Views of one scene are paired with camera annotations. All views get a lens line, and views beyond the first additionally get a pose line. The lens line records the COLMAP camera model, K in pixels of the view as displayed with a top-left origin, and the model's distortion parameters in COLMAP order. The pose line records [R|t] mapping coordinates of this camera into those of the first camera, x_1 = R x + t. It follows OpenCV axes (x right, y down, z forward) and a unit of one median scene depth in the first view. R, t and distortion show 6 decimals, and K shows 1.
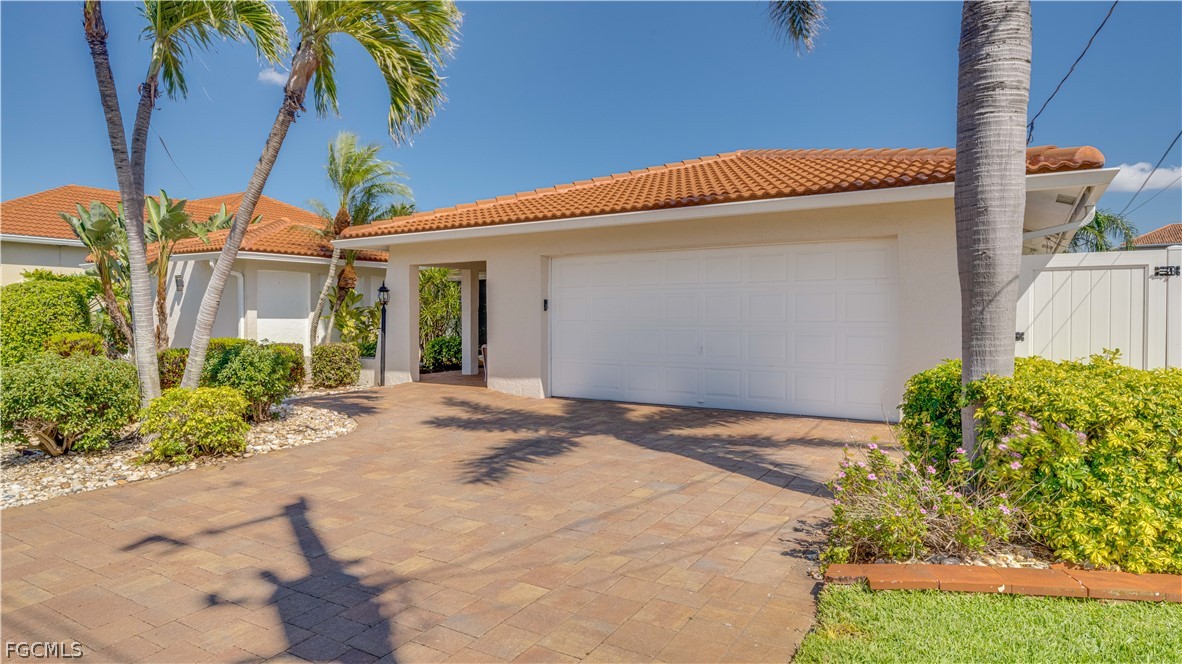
lens RADIAL K [[687.1, 0, 591.4], [0, 687.1, 330.6], [0, 0, 1]] dist [0.003717, -0.001664]
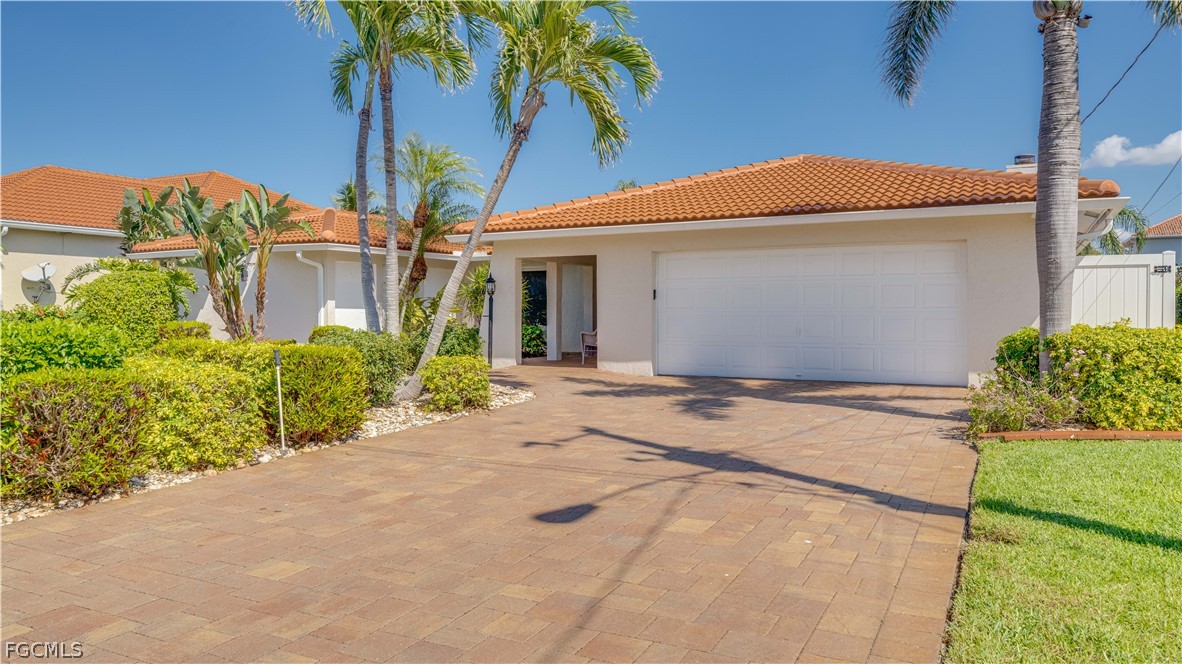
lens RADIAL K [[827.9, 0, 590.7], [0, 827.9, 329.7], [0, 0, 1]] dist [0.005488, -0.000753]
pose [[0.997028, -0.001161, 0.077035, -0.700675], [0.001257, 0.999999, -0.001192, 0.057332], [-0.077033, 0.001285, 0.997028, -0.916757]]
